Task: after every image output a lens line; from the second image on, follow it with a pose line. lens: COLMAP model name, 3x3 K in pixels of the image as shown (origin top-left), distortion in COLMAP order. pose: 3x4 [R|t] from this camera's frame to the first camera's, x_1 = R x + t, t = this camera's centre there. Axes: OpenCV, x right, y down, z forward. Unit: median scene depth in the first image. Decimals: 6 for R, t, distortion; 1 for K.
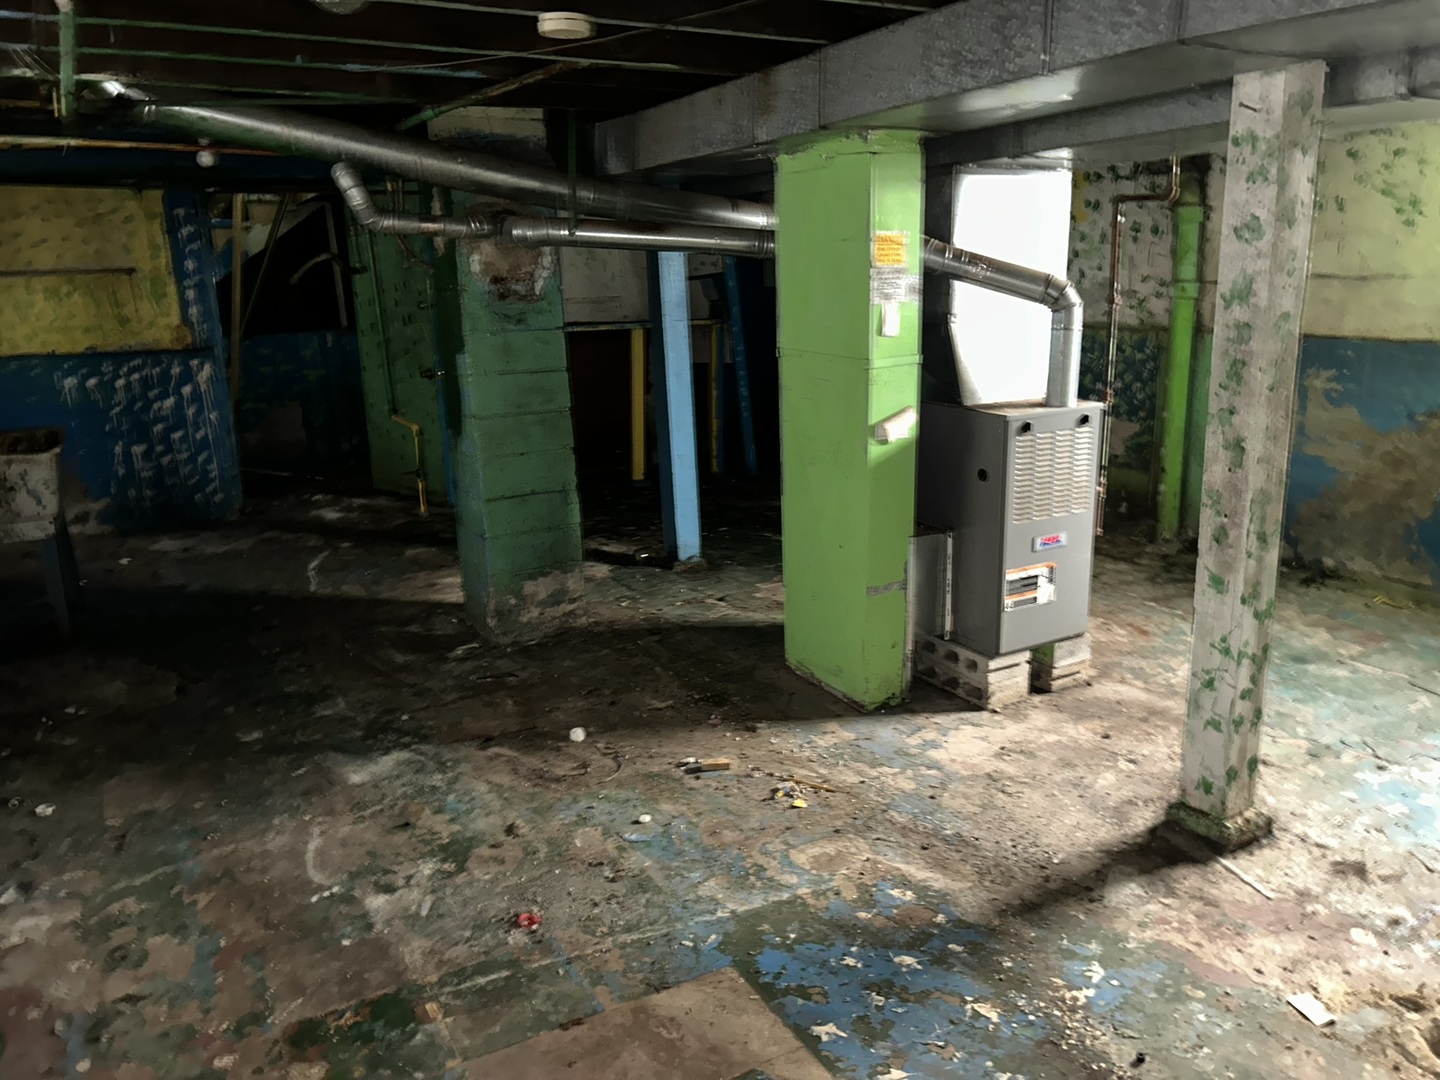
lens RADIAL K [[1085.7, 0, 713.4], [0, 1085.7, 543.6], [0, 0, 1]] dist [0.049187, -0.056308]
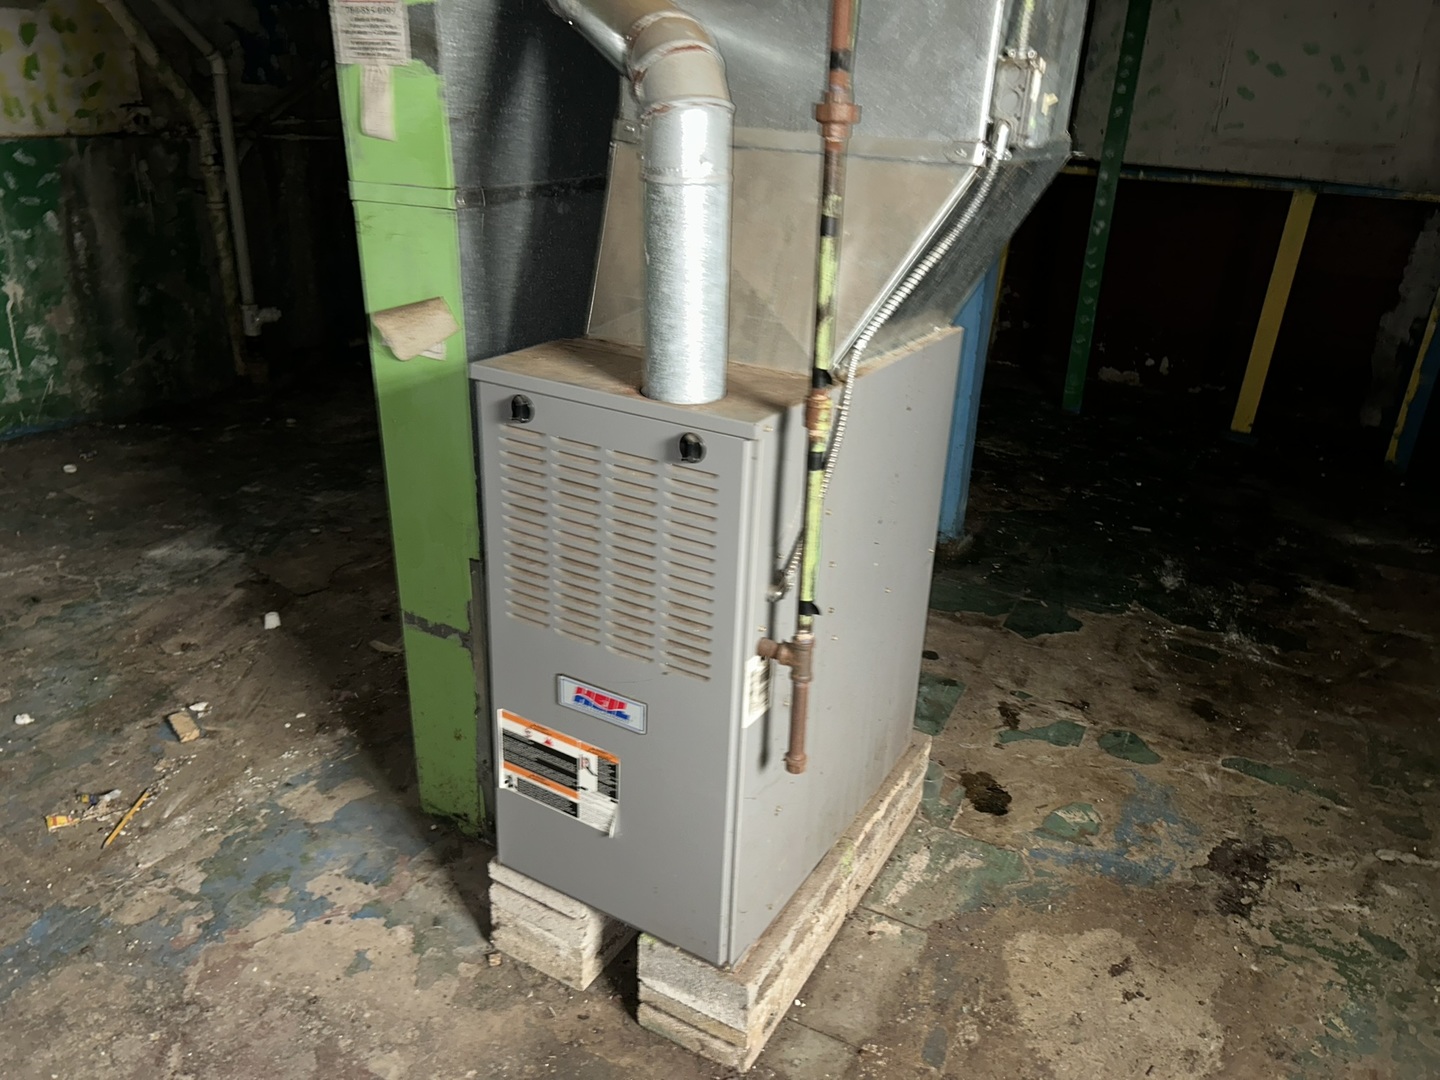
lens RADIAL K [[1085.7, 0, 724.3], [0, 1085.7, 538.9], [0, 0, 1]] dist [0.049187, -0.056308]
pose [[0.494257, 0.377247, -0.783195, 0.687613], [-0.276444, 0.922373, 0.269827, -0.200783], [0.824190, 0.083146, 0.560177, 0.872868]]
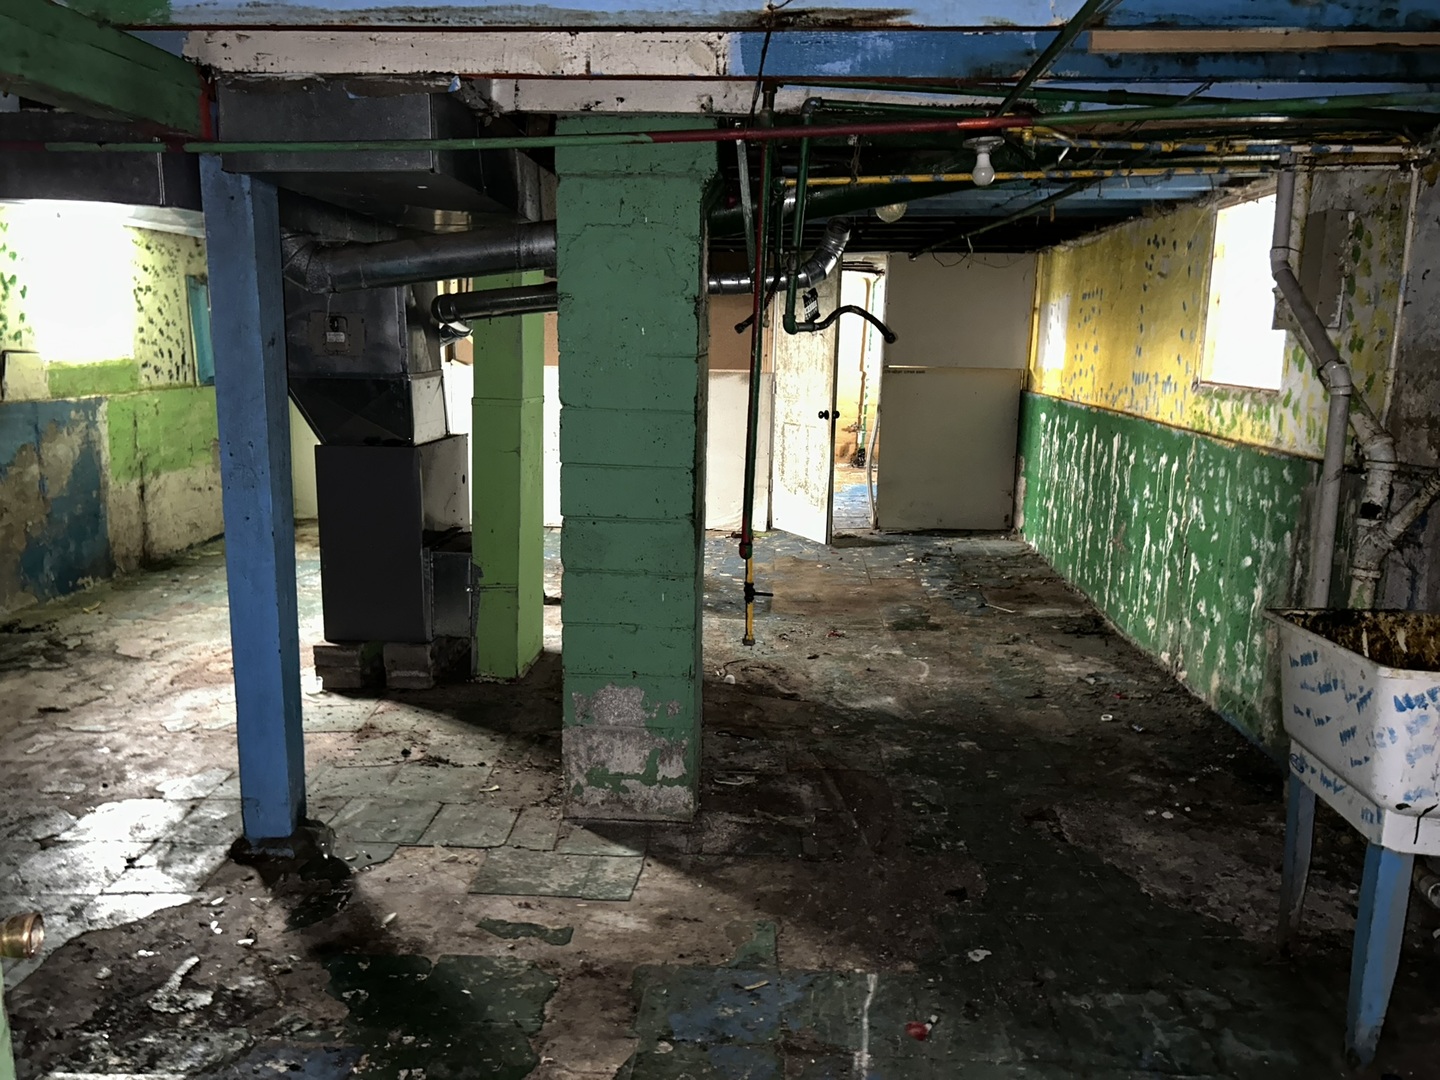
lens RADIAL K [[1085.7, 0, 715.1], [0, 1085.7, 539.4], [0, 0, 1]] dist [0.049187, -0.056308]
pose [[-0.838405, -0.081322, 0.538947, -0.861961], [0.148003, 0.917687, 0.368708, -0.501460], [-0.524569, 0.388892, -0.757357, 2.071893]]
